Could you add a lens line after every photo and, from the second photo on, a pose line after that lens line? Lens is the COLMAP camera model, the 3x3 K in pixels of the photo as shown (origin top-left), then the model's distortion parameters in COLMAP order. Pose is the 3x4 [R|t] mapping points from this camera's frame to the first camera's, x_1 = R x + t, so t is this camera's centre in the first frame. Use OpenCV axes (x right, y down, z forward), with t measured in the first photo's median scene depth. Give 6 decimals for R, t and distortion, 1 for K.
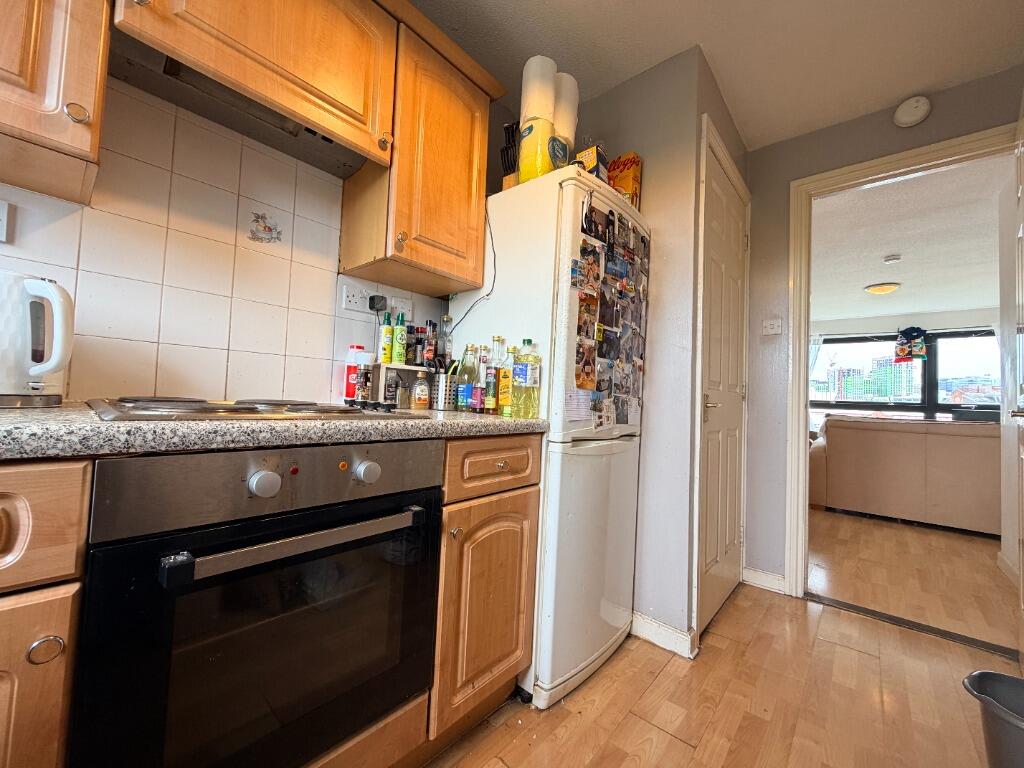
lens RADIAL K [[403.4, 0, 508.5], [0, 403.4, 383.1], [0, 0, 1]] dist [-0.001150, -0.000191]
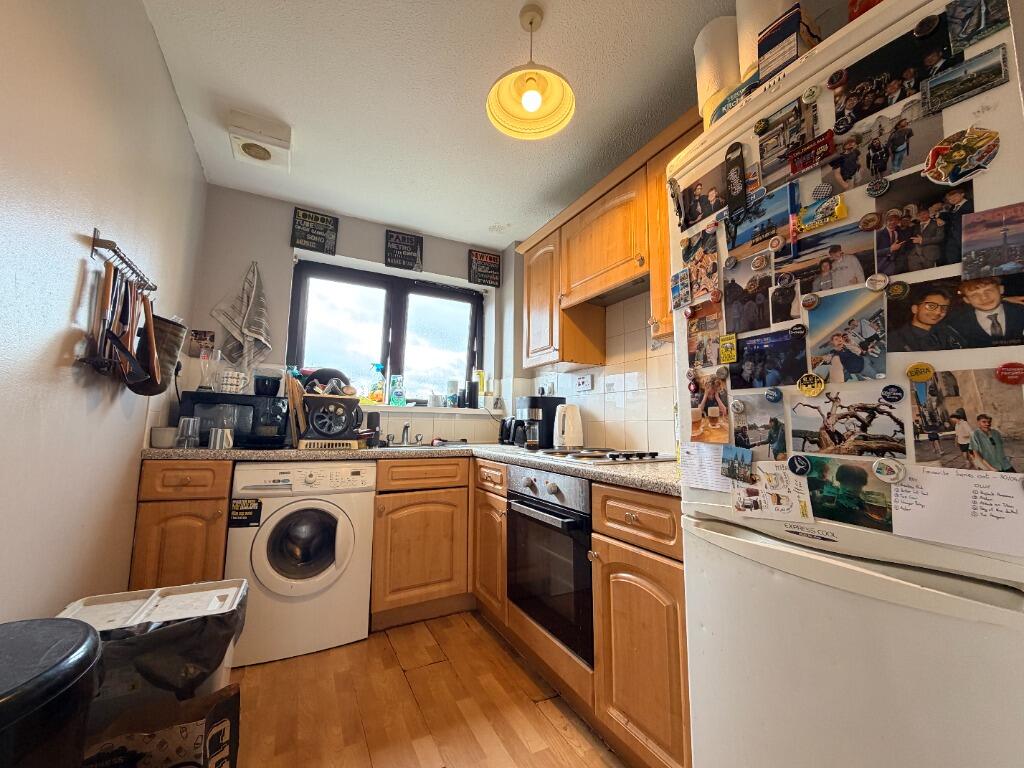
lens RADIAL K [[403.4, 0, 511.0], [0, 403.4, 380.7], [0, 0, 1]] dist [-0.001150, -0.000191]
pose [[-0.355236, -0.149101, -0.922809, 0.918846], [0.007641, 0.986701, -0.162366, 0.019116], [0.934746, -0.064730, -0.349372, 0.915253]]
